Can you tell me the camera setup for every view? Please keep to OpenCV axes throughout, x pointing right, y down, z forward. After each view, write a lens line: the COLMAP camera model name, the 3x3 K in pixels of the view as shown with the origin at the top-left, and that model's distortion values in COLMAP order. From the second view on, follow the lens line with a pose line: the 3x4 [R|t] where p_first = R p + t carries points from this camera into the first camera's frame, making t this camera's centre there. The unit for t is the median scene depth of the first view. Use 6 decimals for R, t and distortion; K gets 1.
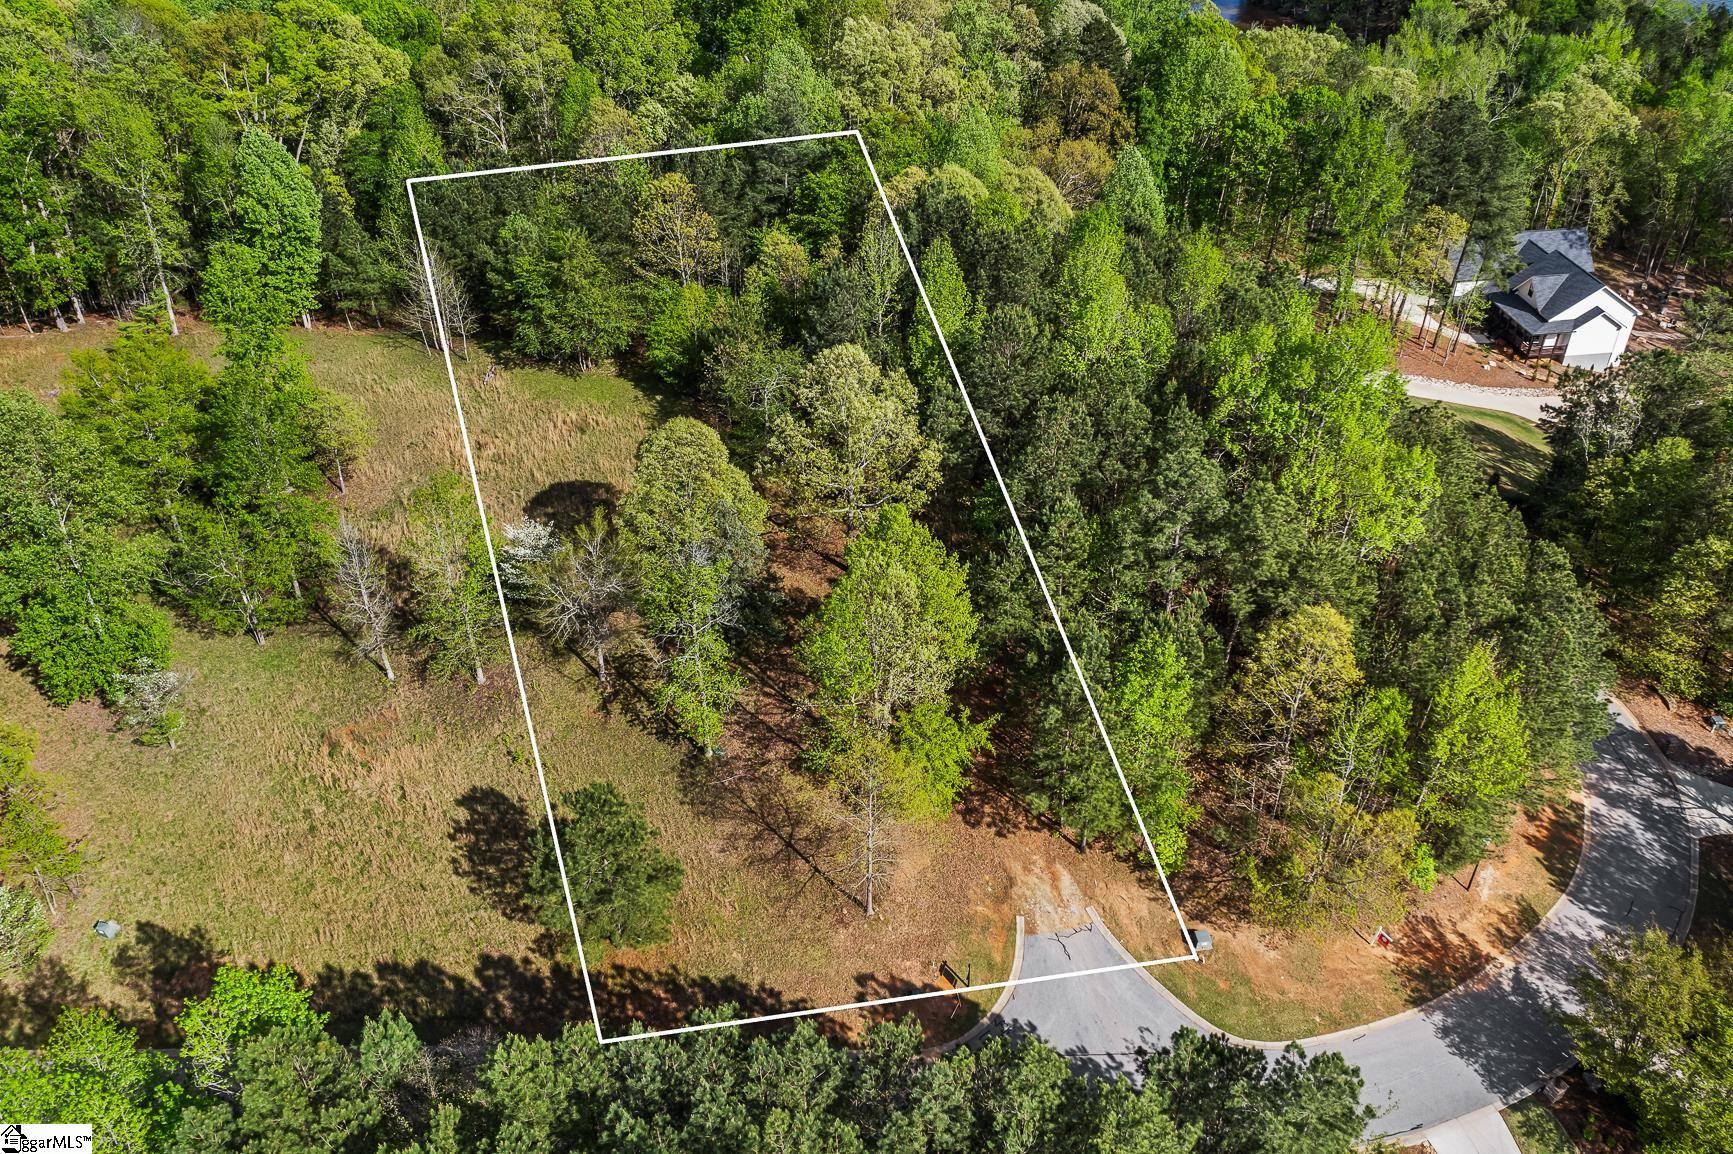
lens RADIAL K [[1366.0, 0, 866.5], [0, 1366.0, 562.8], [0, 0, 1]] dist [-0.004154, -0.006224]
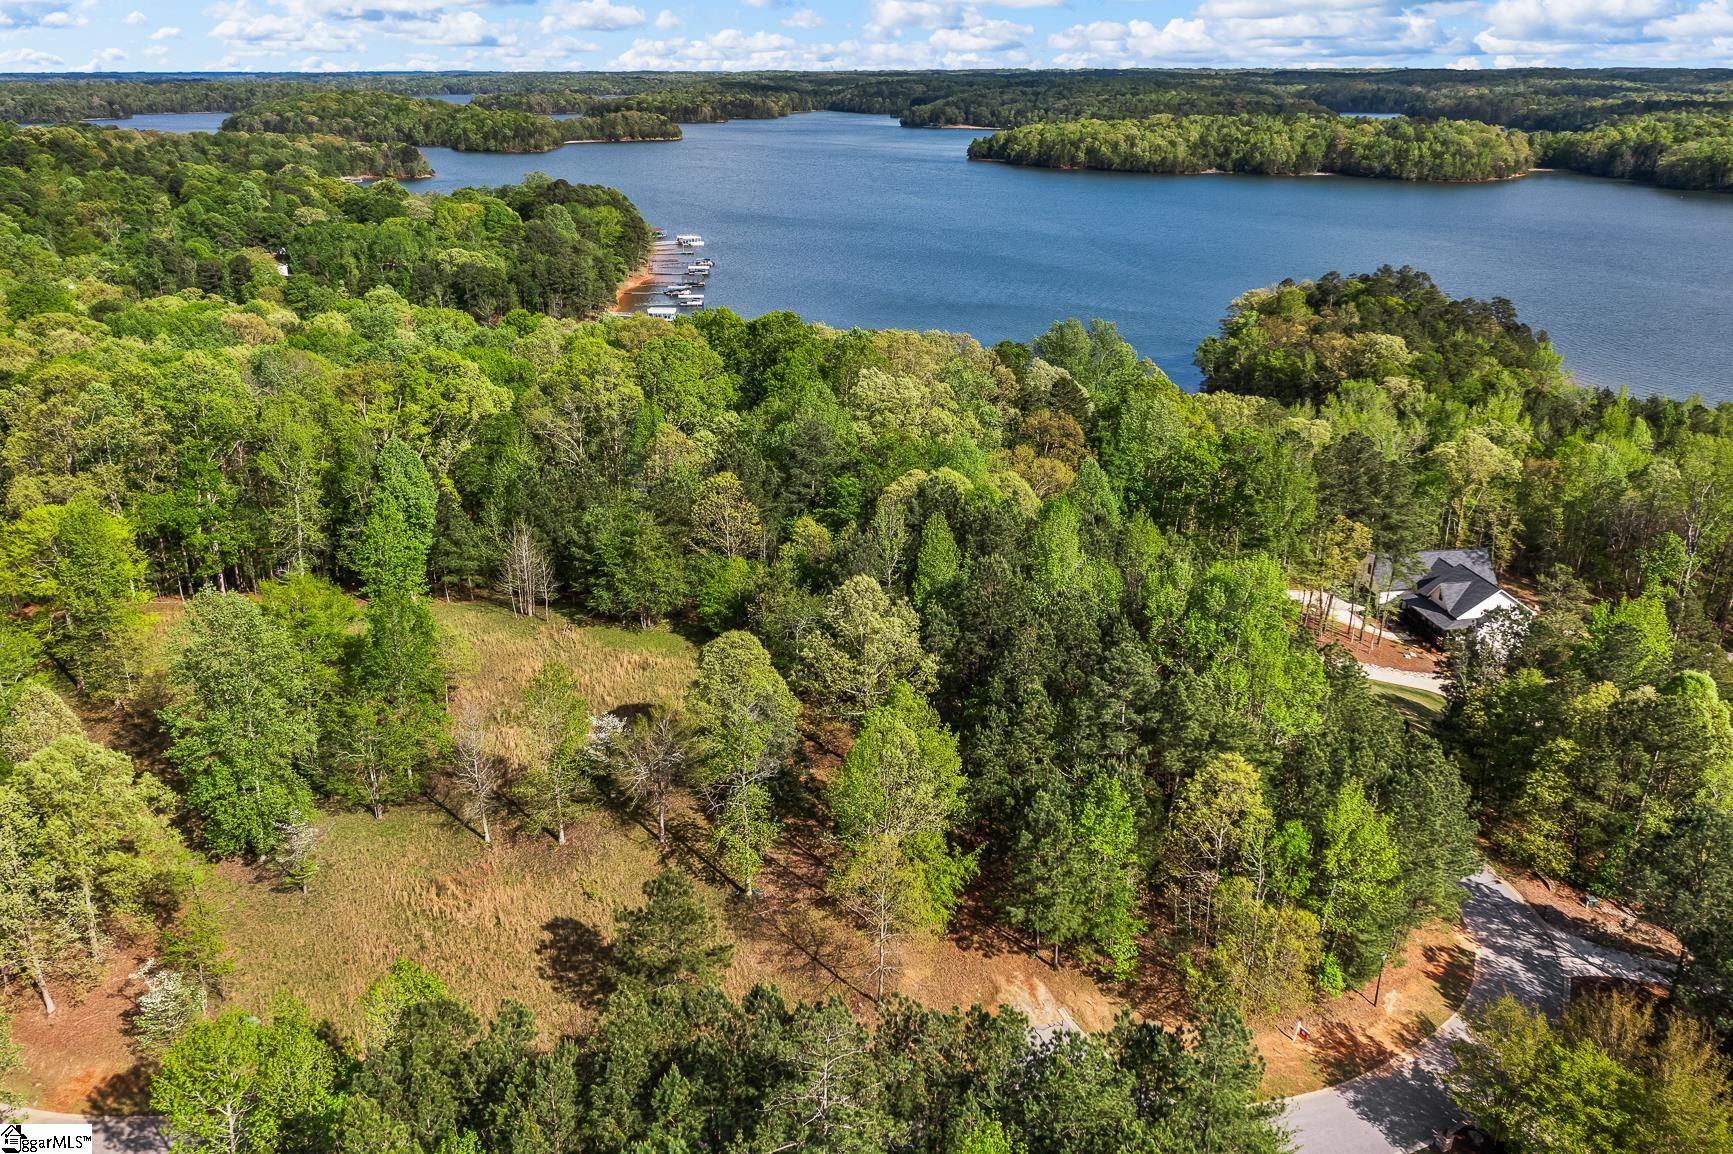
lens RADIAL K [[1366.0, 0, 866.5], [0, 1366.0, 562.8], [0, 0, 1]] dist [-0.004154, -0.006224]
pose [[0.999955, 0.009370, -0.001493, -0.010029], [-0.009418, 0.961270, -0.275447, 0.172133], [-0.001146, 0.275448, 0.961315, -0.232127]]
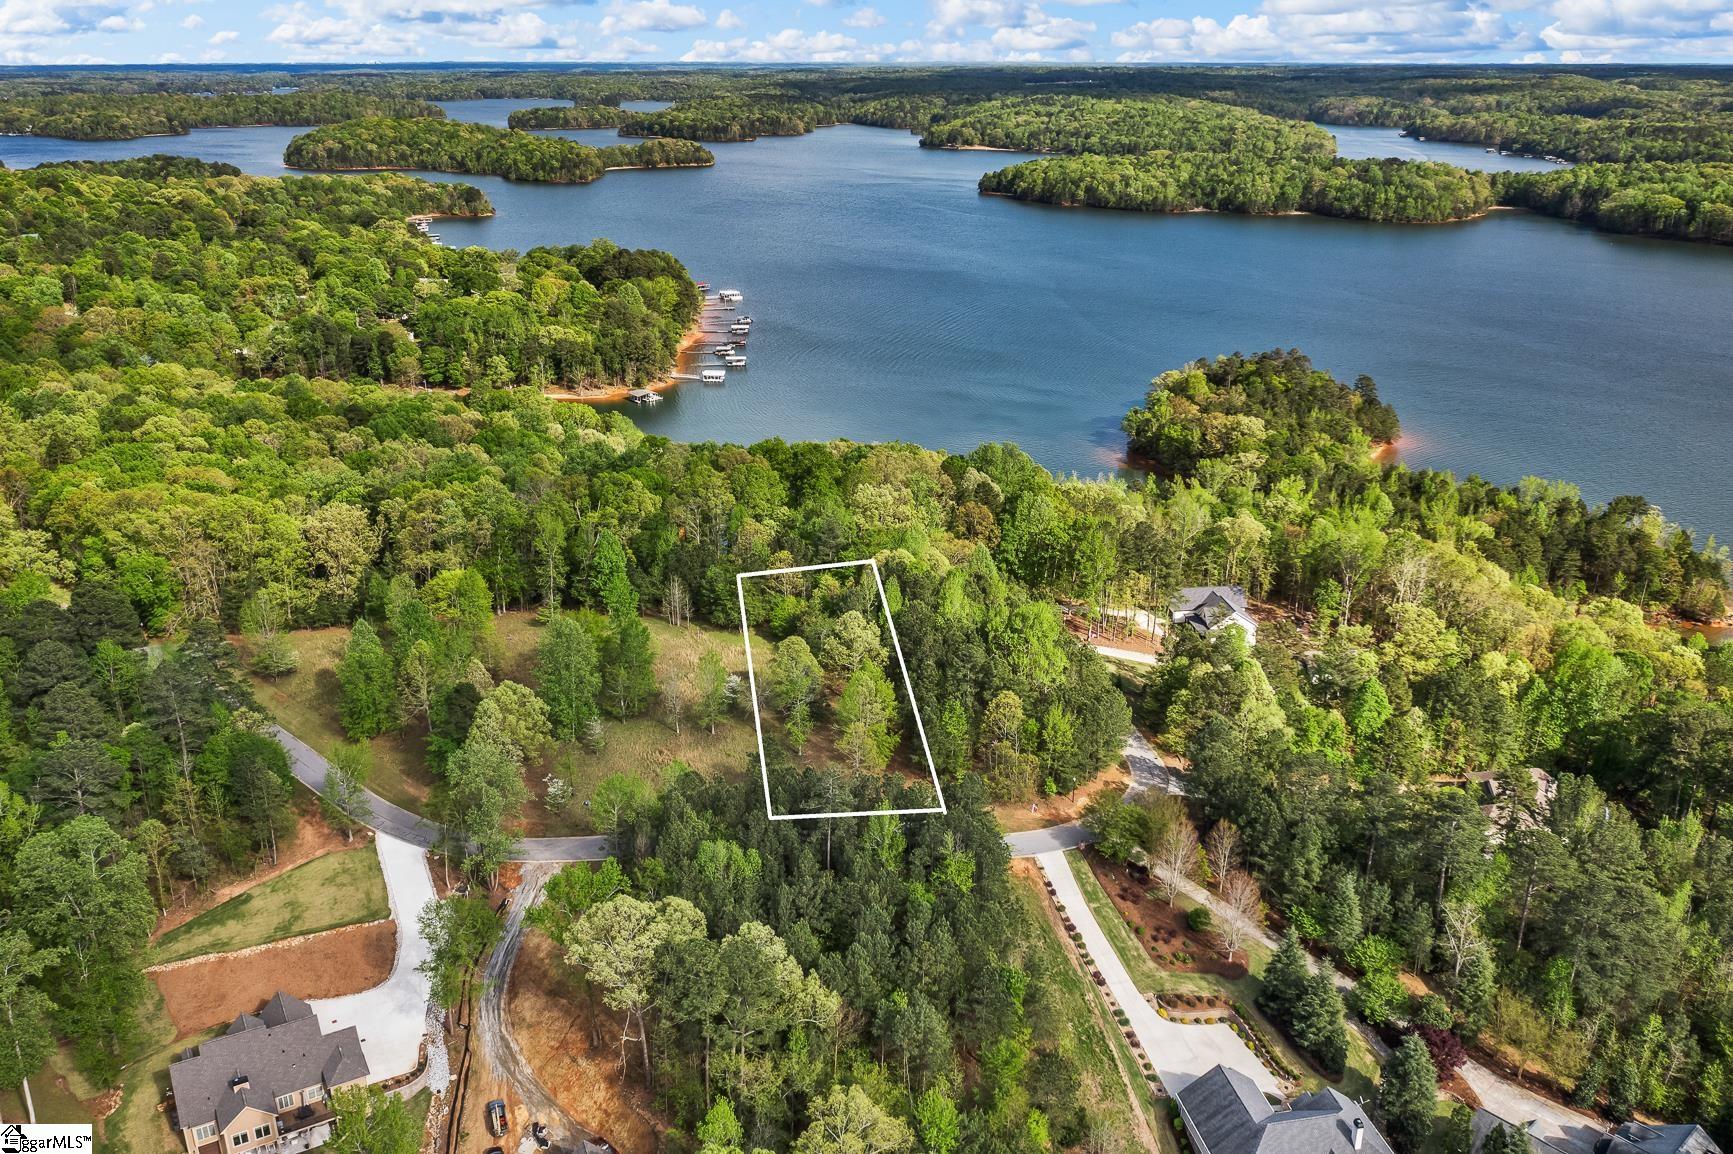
lens RADIAL K [[1366.0, 0, 866.5], [0, 1366.0, 562.8], [0, 0, 1]] dist [-0.004154, -0.006224]
pose [[0.999736, 0.014711, -0.017641, 0.054373], [-0.018934, 0.962573, -0.270360, 0.458217], [0.013004, 0.270623, 0.962598, -1.565140]]
